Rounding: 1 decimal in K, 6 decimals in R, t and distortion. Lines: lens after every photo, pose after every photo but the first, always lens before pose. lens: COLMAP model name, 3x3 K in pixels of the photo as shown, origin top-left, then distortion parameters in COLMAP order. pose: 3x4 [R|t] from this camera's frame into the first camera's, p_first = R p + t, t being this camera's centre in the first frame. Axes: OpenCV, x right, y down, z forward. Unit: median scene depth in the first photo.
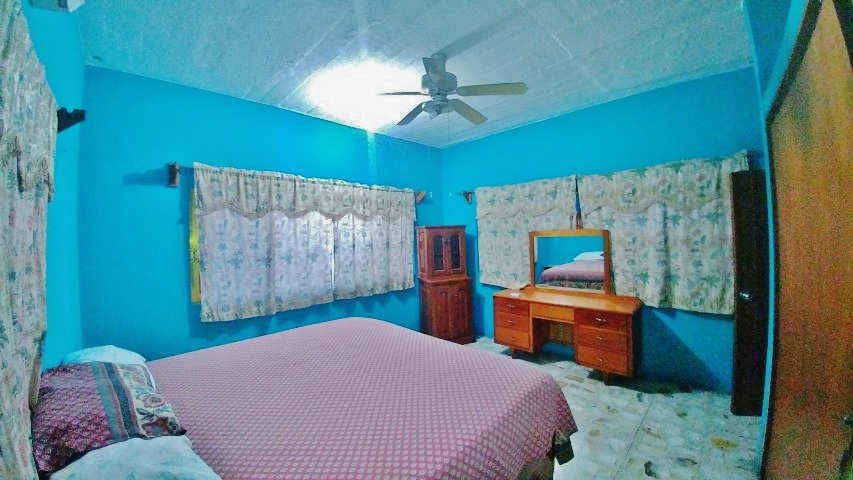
lens RADIAL K [[329.3, 0, 429.9], [0, 329.3, 237.9], [0, 0, 1]] dist [-0.001611, -0.000152]
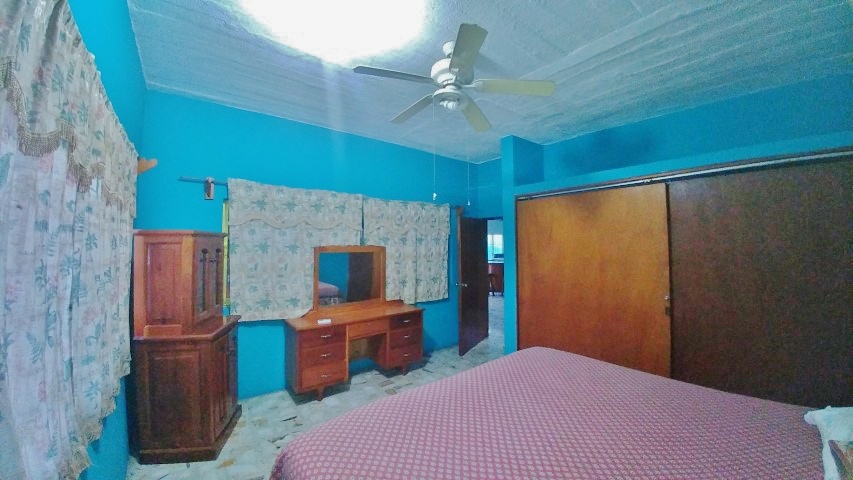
lens RADIAL K [[300.6, 0, 430.6], [0, 300.6, 241.5], [0, 0, 1]] dist [0.001517, 0.000010]
pose [[0.142005, 0.037925, 0.989139, -0.520129], [0.003359, 0.999242, -0.038795, -0.000775], [-0.989860, 0.008831, 0.141769, 0.689494]]
